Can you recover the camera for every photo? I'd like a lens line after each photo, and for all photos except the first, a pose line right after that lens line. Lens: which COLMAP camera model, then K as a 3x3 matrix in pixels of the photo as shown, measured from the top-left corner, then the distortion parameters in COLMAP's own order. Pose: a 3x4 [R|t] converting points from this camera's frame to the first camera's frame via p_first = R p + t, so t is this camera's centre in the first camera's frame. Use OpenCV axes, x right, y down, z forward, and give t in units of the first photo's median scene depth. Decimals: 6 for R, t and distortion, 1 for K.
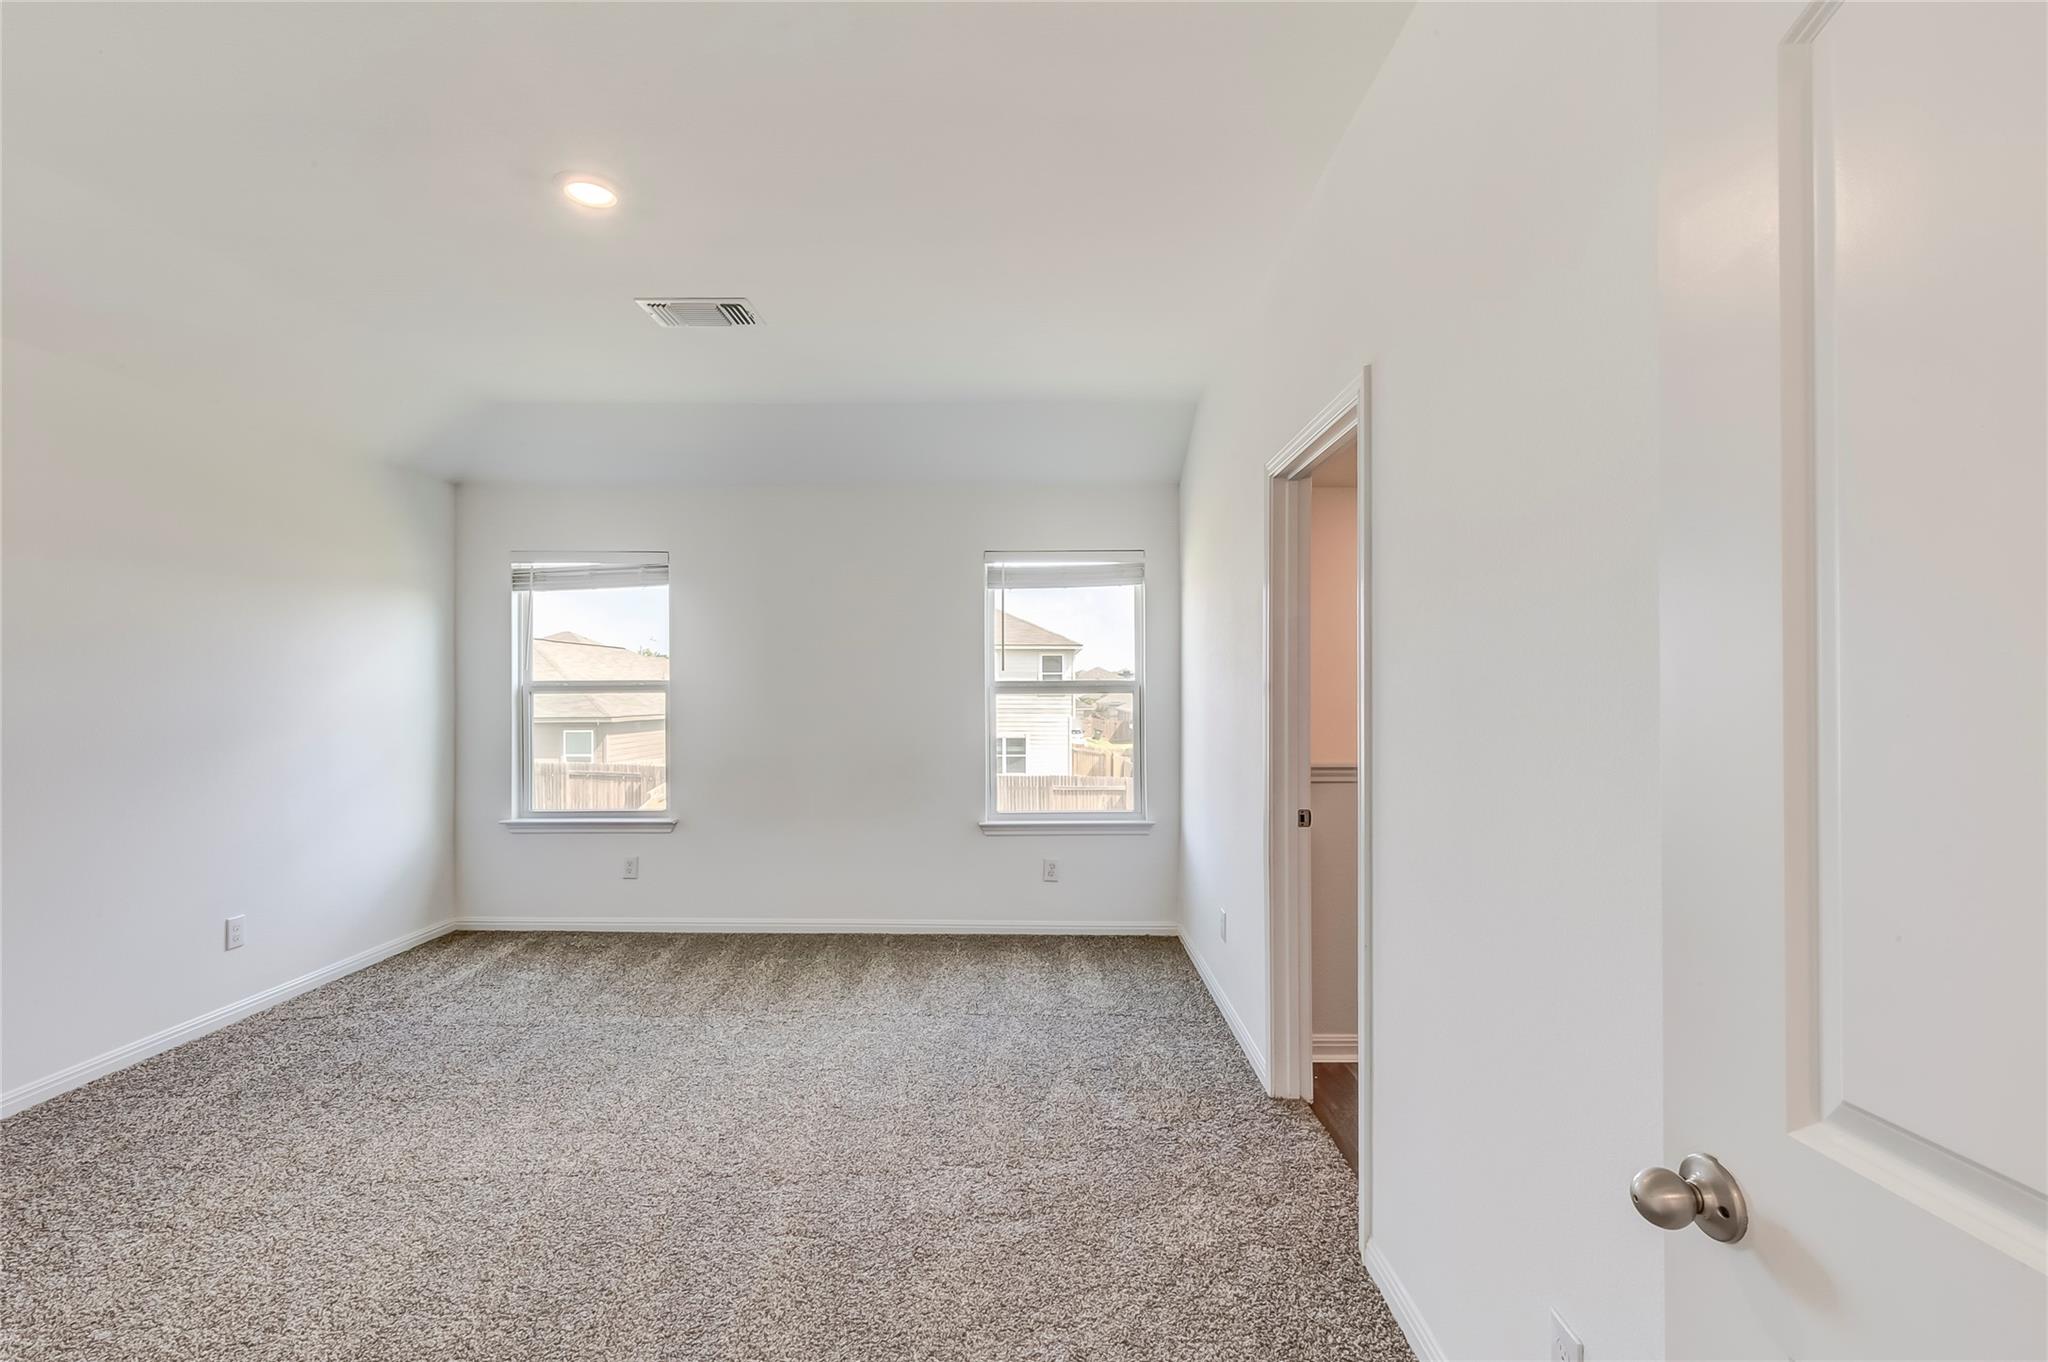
lens RADIAL K [[938.8, 0, 1027.6], [0, 938.8, 673.3], [0, 0, 1]] dist [0.004479, -0.000883]
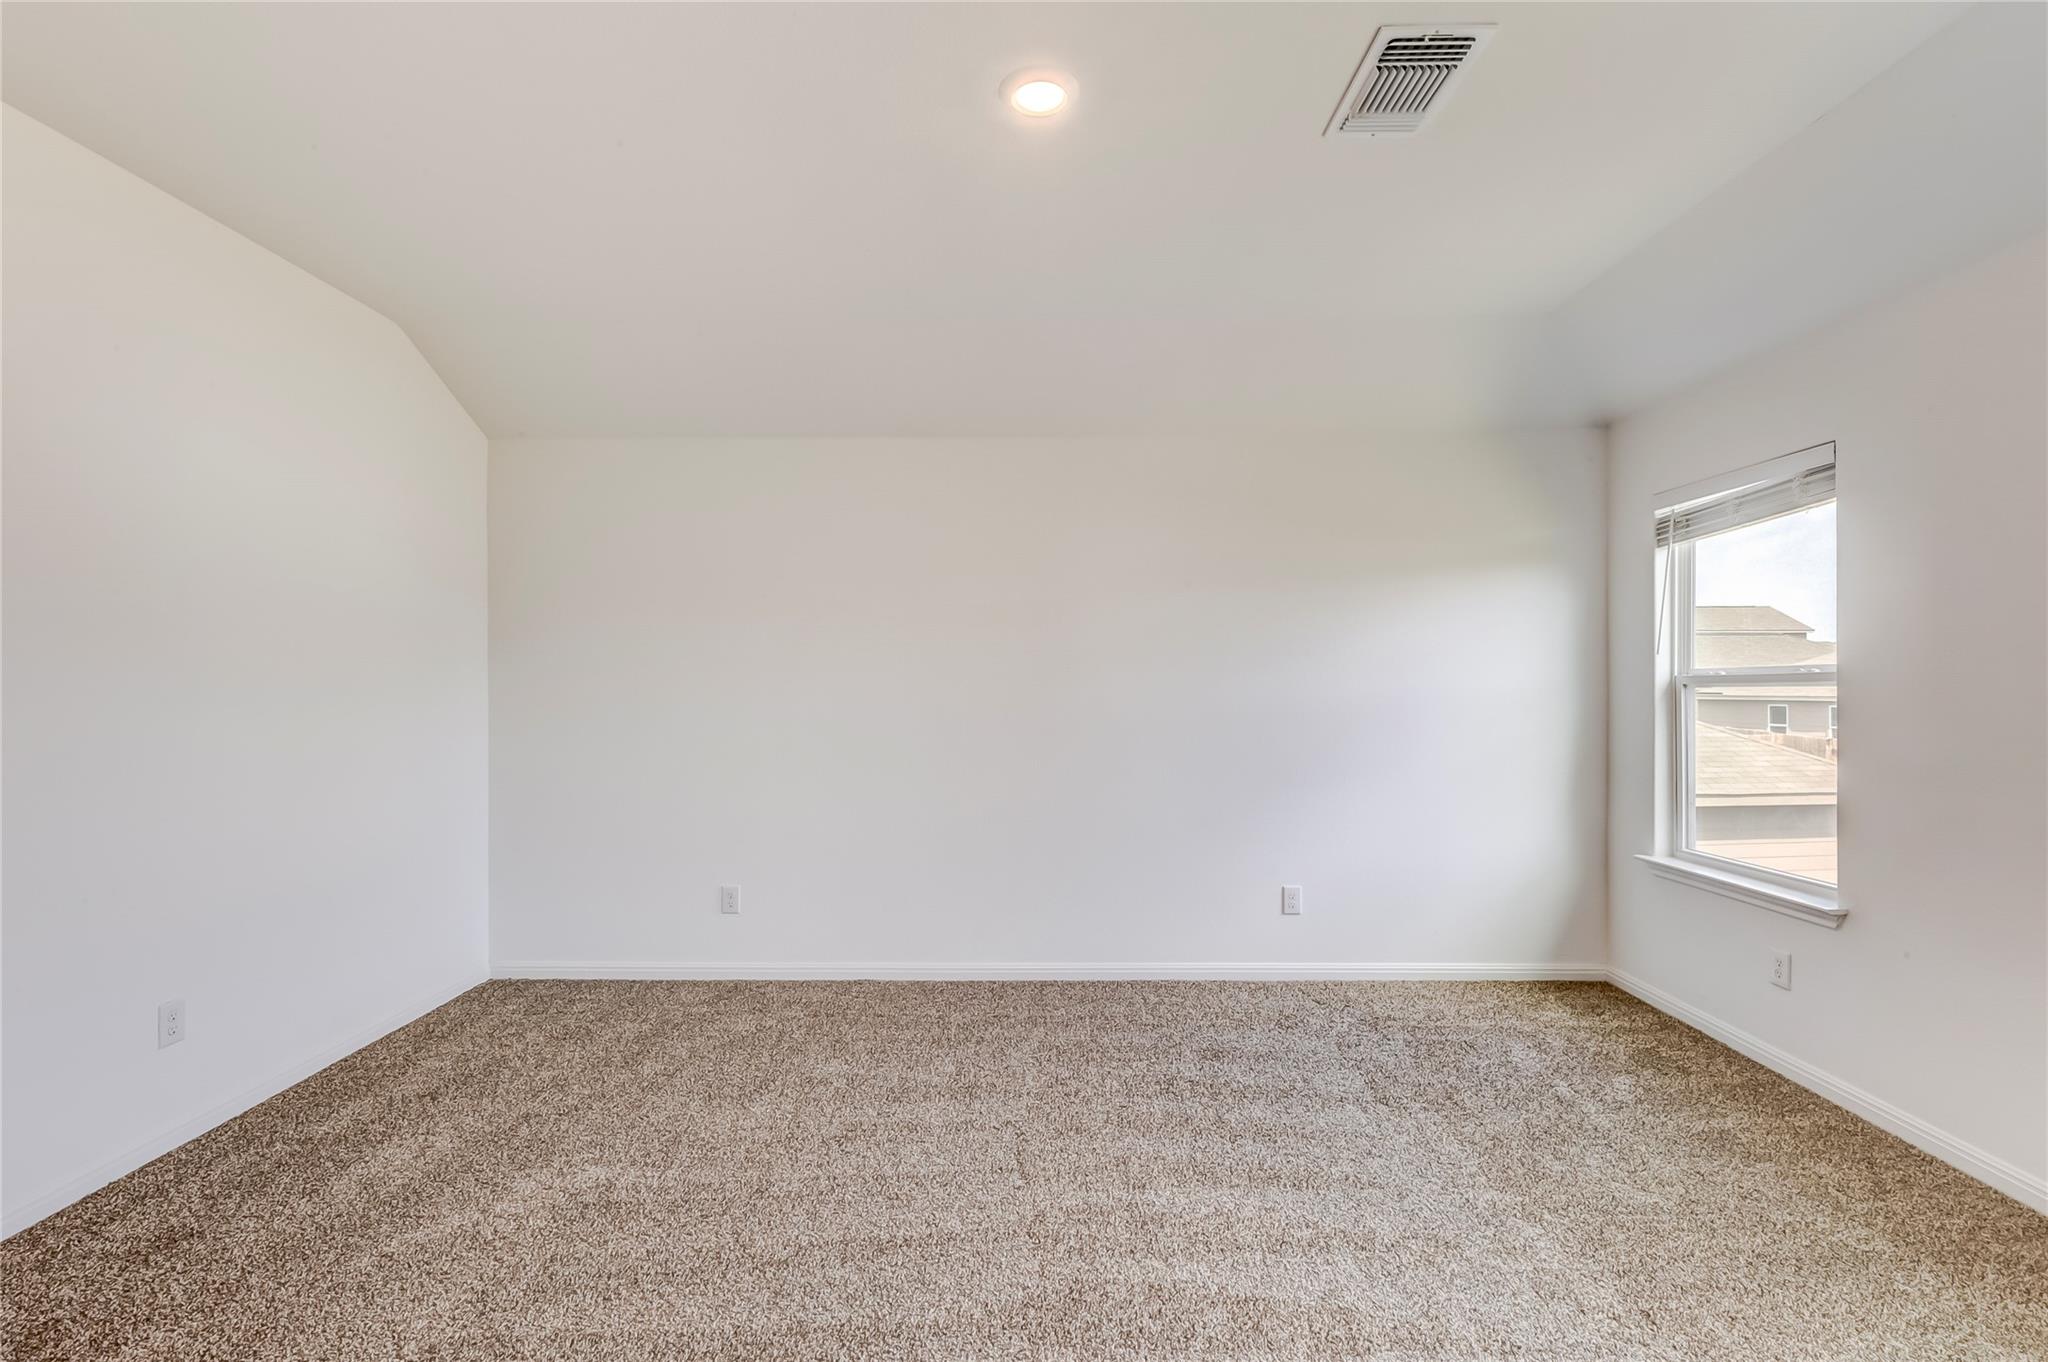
lens RADIAL K [[938.8, 0, 1010.4], [0, 938.8, 701.9], [0, 0, 1]] dist [0.004479, -0.000883]
pose [[0.022589, 0.020944, -0.999525, 0.182033], [0.009440, 0.999731, 0.021162, 0.012827], [0.999700, -0.009913, 0.022385, 0.482009]]
